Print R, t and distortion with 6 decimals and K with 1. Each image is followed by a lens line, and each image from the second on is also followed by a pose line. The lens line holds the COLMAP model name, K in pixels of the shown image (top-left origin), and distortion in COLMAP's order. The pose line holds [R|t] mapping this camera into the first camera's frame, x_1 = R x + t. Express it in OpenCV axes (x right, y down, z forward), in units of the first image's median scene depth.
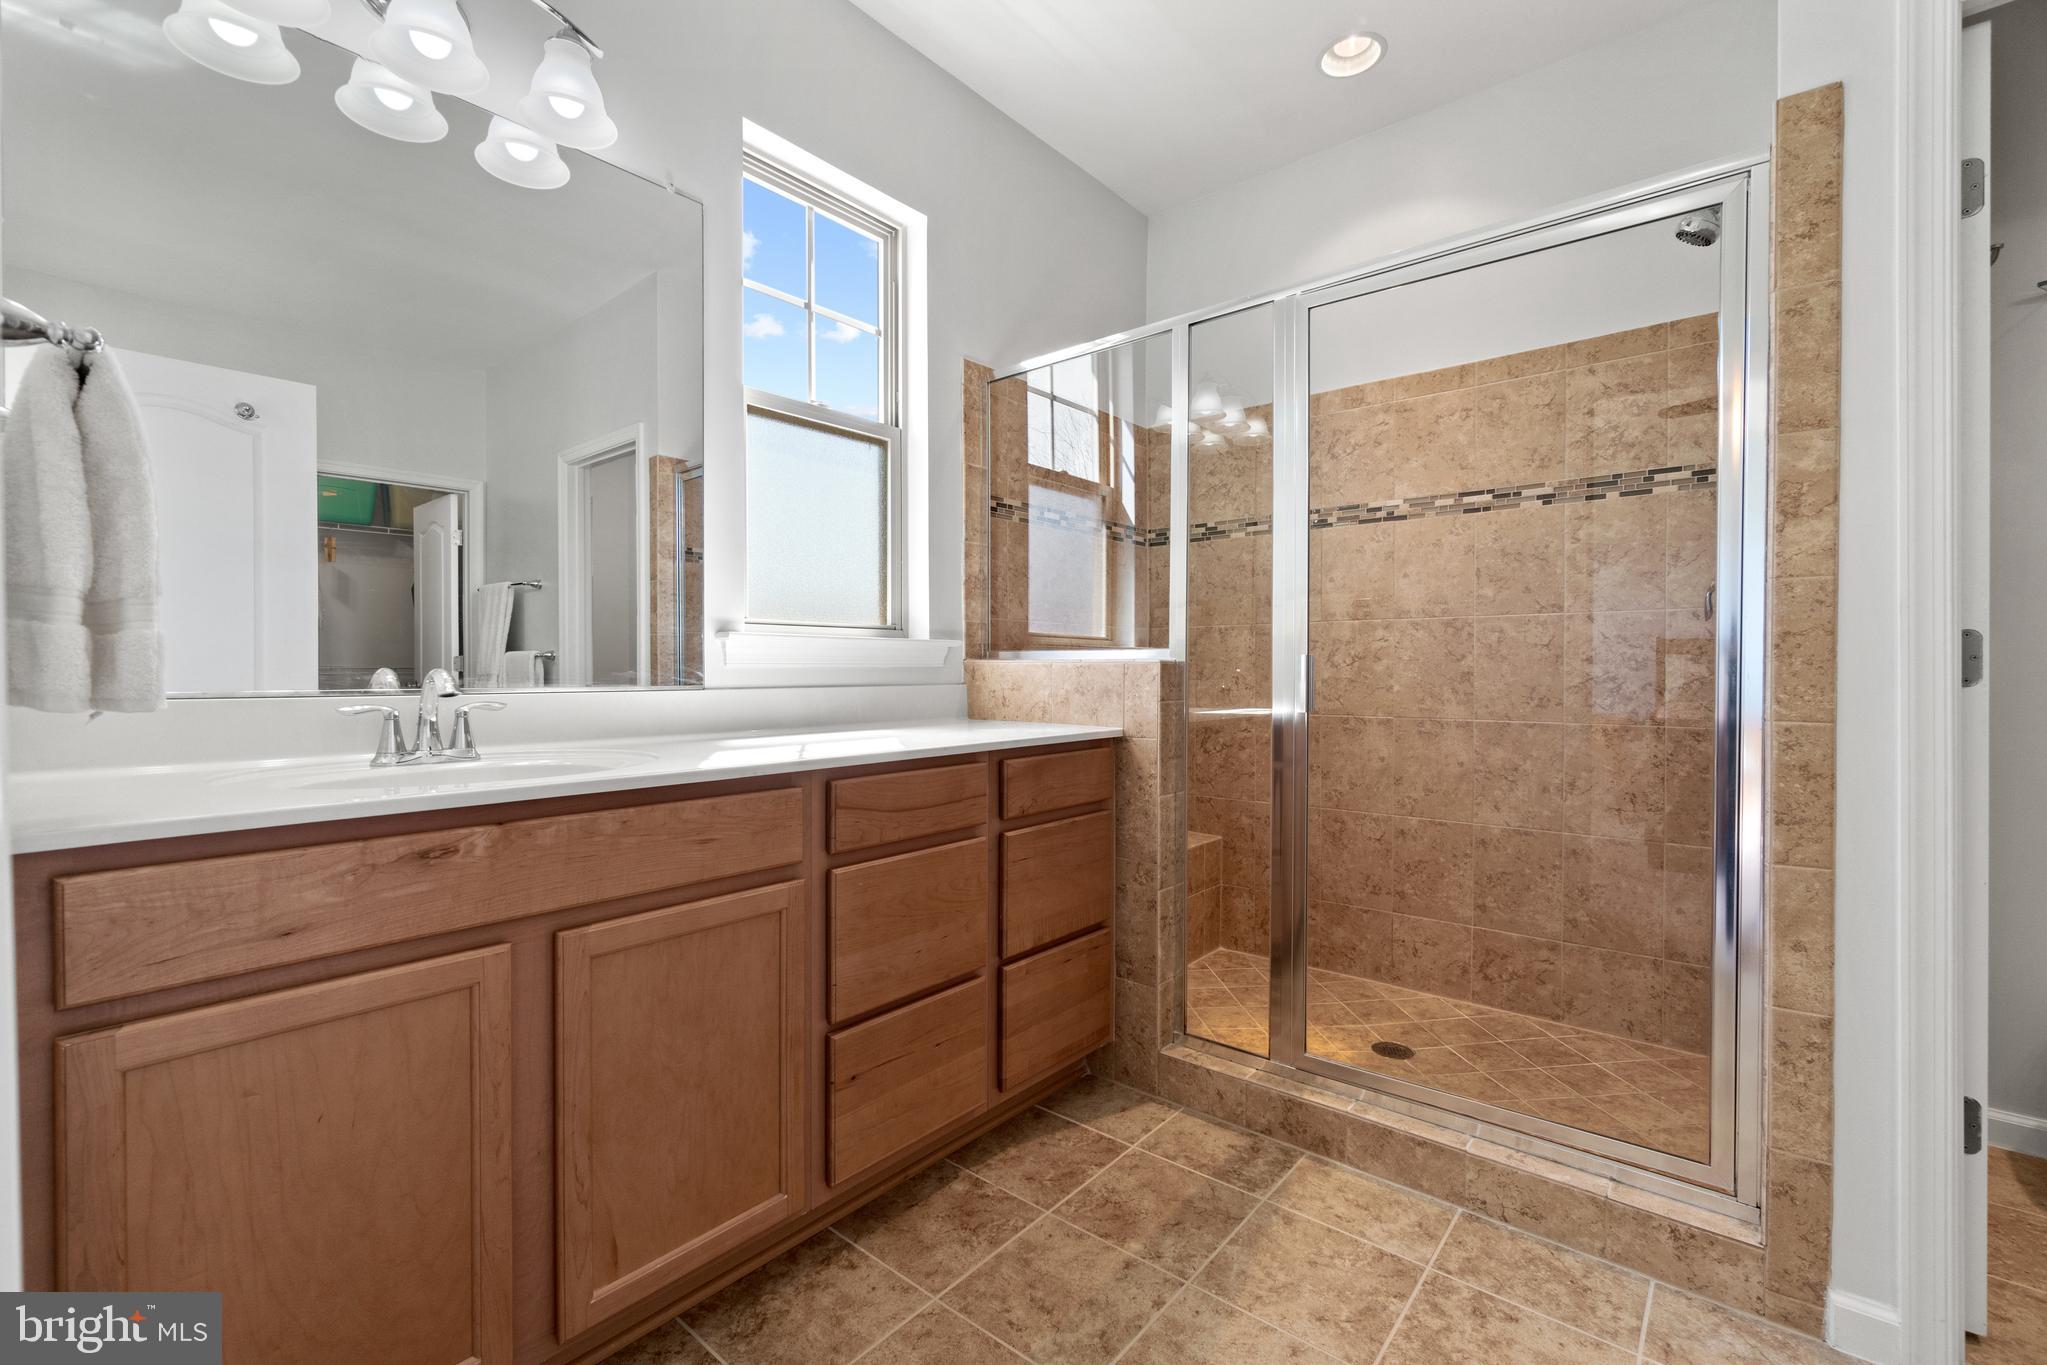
lens RADIAL K [[883.1, 0, 1018.4], [0, 883.1, 676.4], [0, 0, 1]] dist [-0.003303, 0.000279]
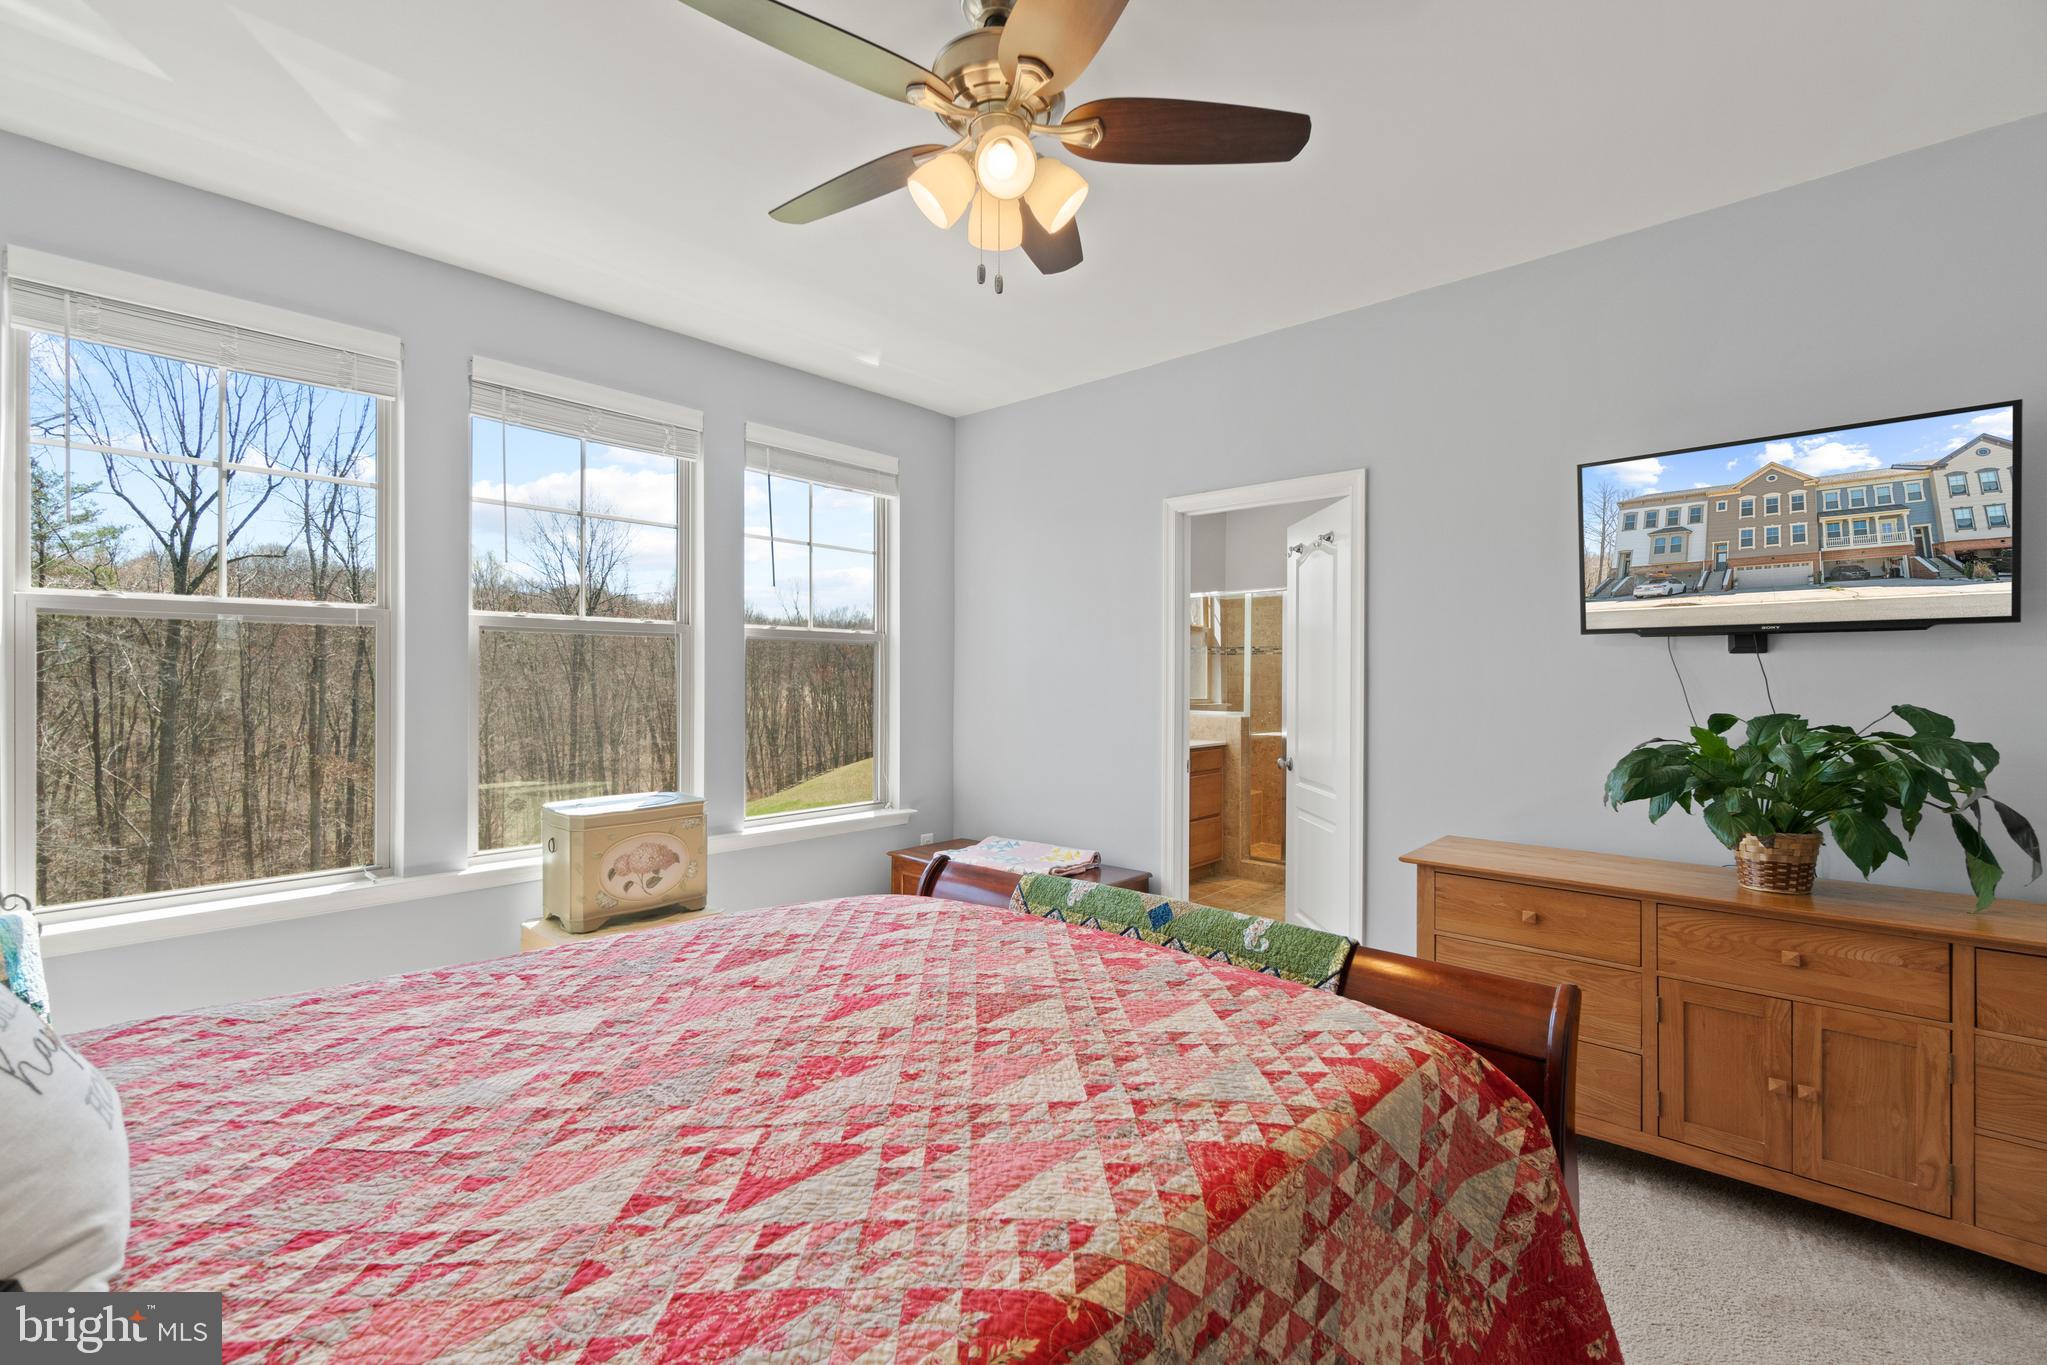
lens RADIAL K [[883.1, 0, 1018.4], [0, 883.1, 676.4], [0, 0, 1]] dist [-0.003303, 0.000279]
pose [[0.999550, 0.002529, -0.029885, -0.380804], [-0.002812, 0.999951, -0.009441, -0.098636], [0.029859, 0.009521, 0.999509, -1.494512]]
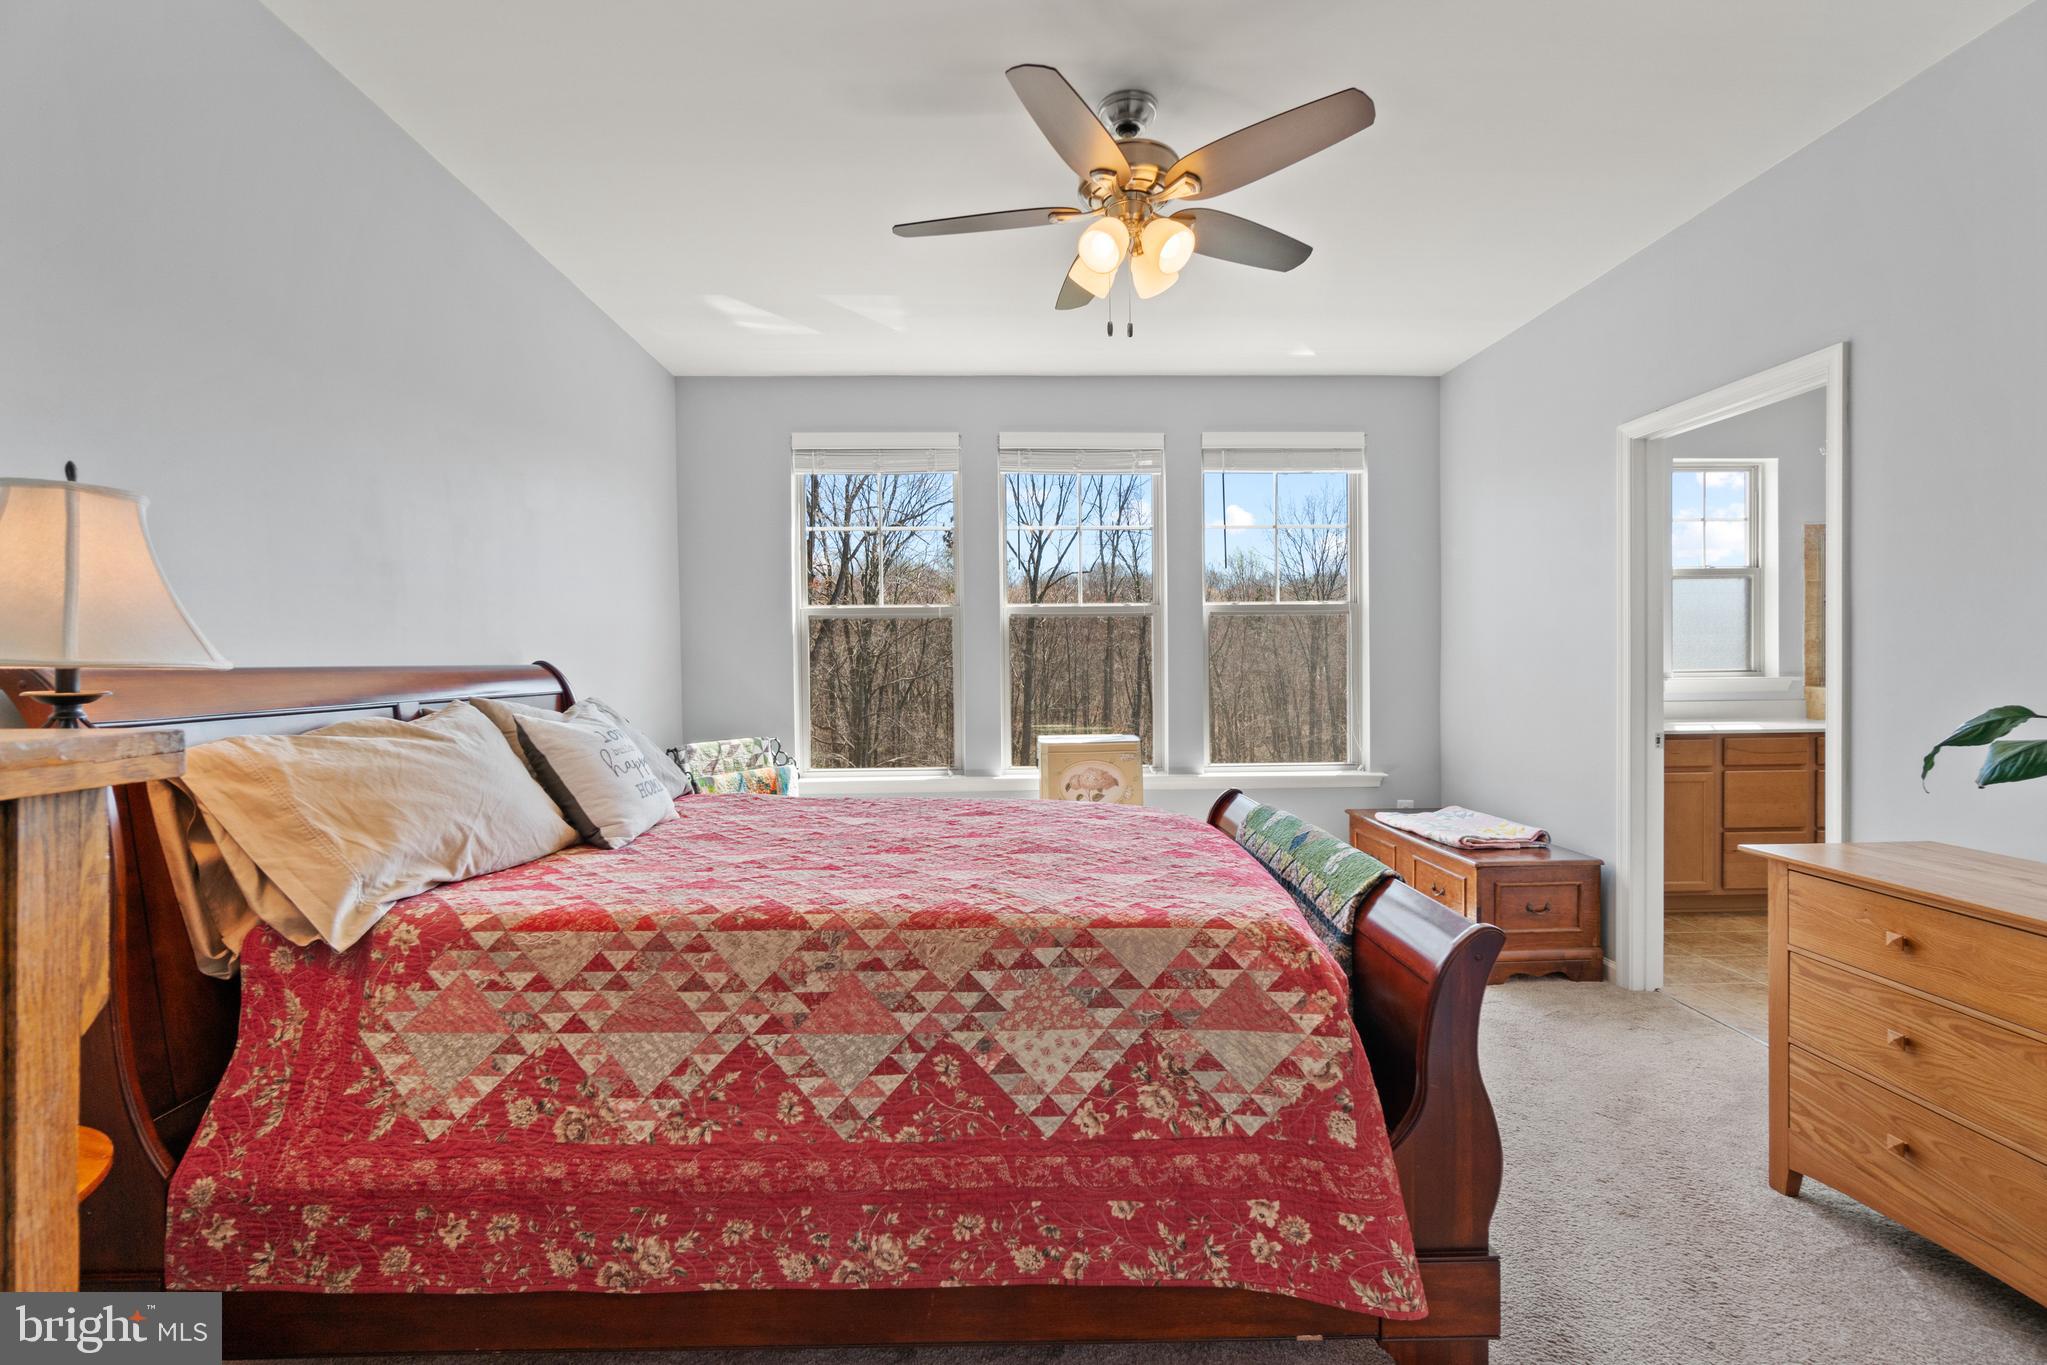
lens RADIAL K [[883.1, 0, 1018.4], [0, 883.1, 676.4], [0, 0, 1]] dist [-0.003303, 0.000279]
pose [[0.668806, 0.004722, -0.743422, 0.215502], [0.003040, 0.999954, 0.009087, -0.064896], [0.743431, -0.008337, 0.668761, -1.497000]]
